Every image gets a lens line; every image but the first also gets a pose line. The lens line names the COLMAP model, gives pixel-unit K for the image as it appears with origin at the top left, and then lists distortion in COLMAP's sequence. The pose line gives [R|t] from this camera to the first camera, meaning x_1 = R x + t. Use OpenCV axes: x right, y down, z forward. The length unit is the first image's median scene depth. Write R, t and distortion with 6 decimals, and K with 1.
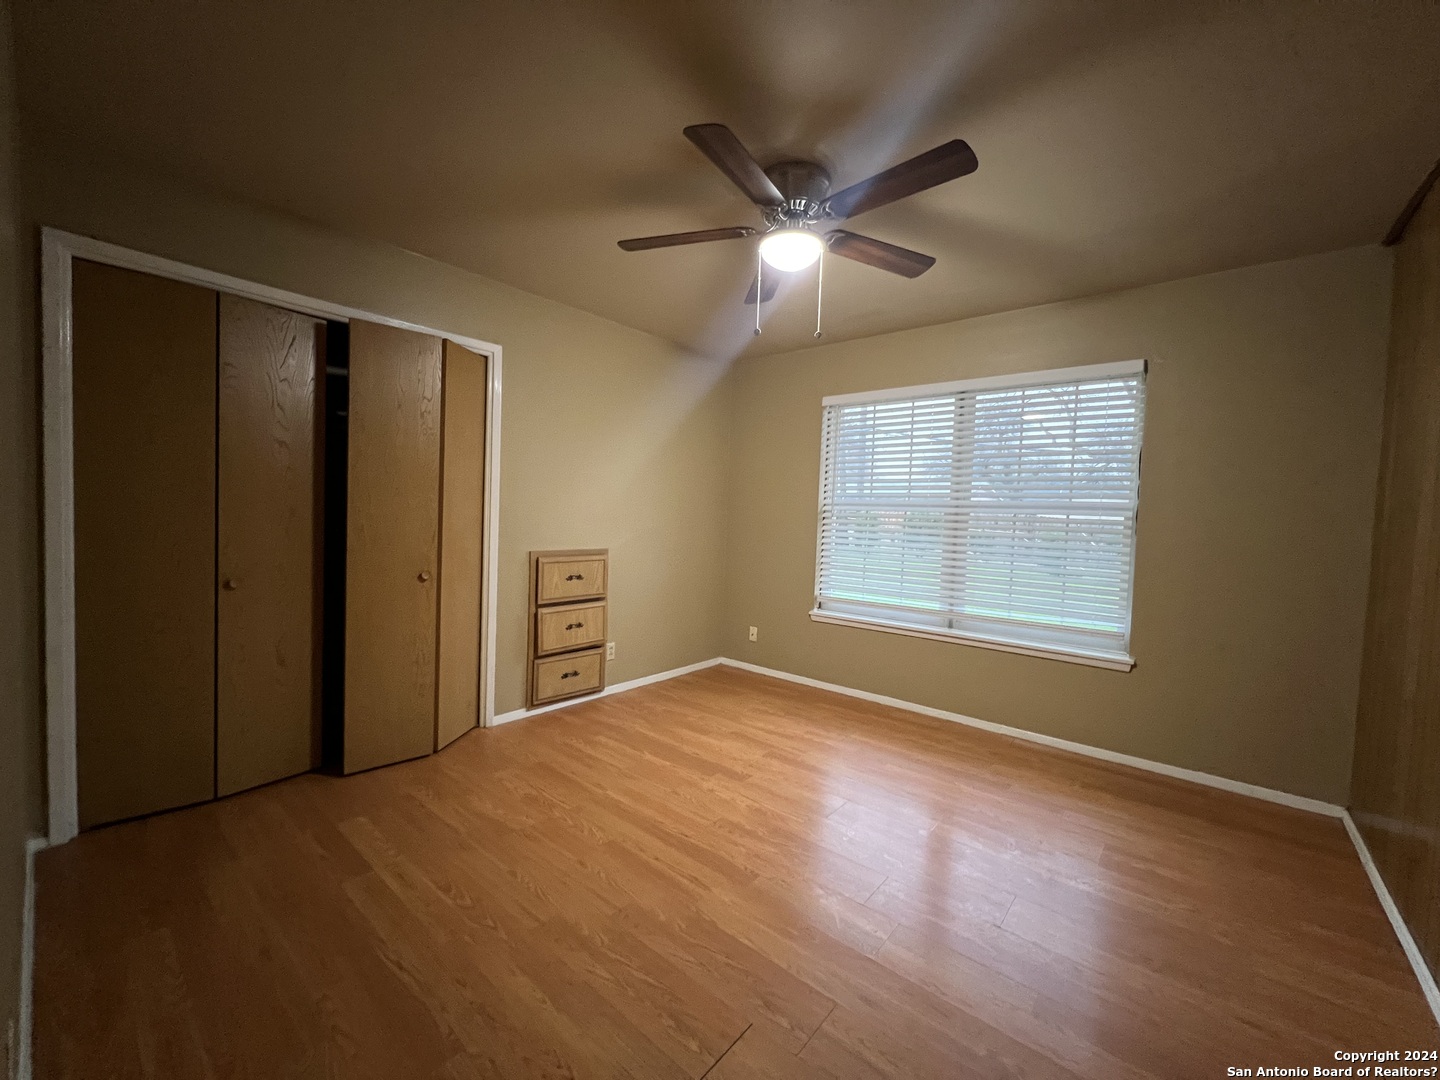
lens RADIAL K [[577.0, 0, 718.0], [0, 577.0, 538.1], [0, 0, 1]] dist [-0.004744, 0.000811]
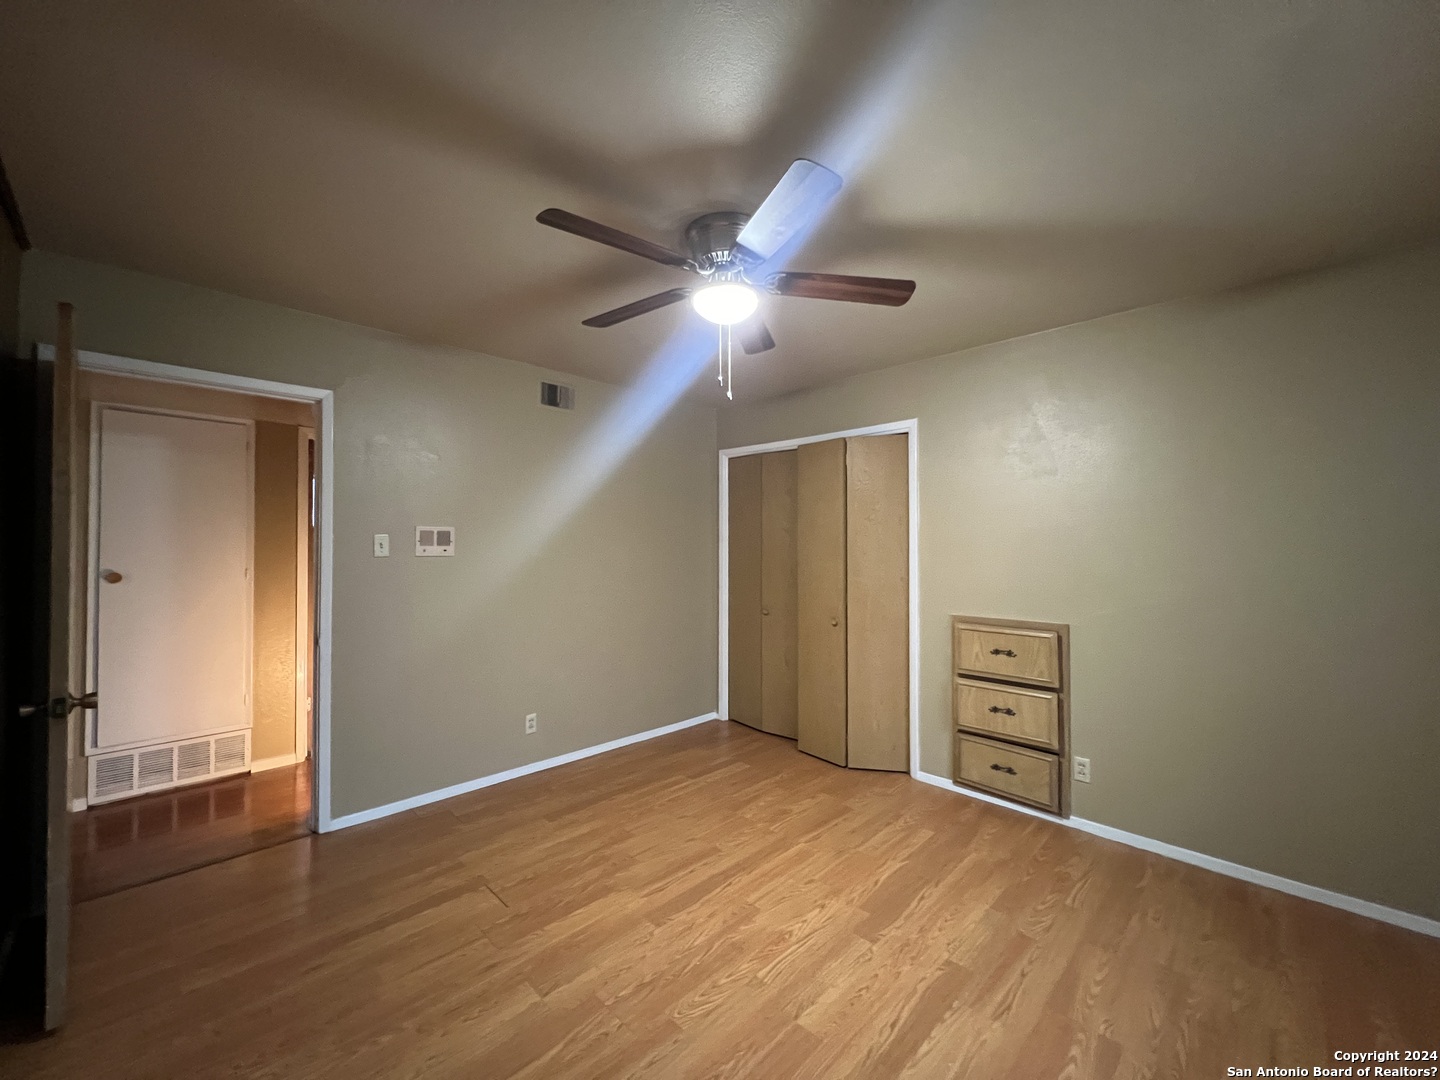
lens RADIAL K [[576.0, 0, 717.8], [0, 576.0, 538.8], [0, 0, 1]] dist [-0.001718, 0.000087]
pose [[-0.080103, -0.044682, -0.995785, 0.724563], [-0.046463, 0.998076, -0.041048, -0.050178], [0.995703, 0.042979, -0.082025, 0.744122]]
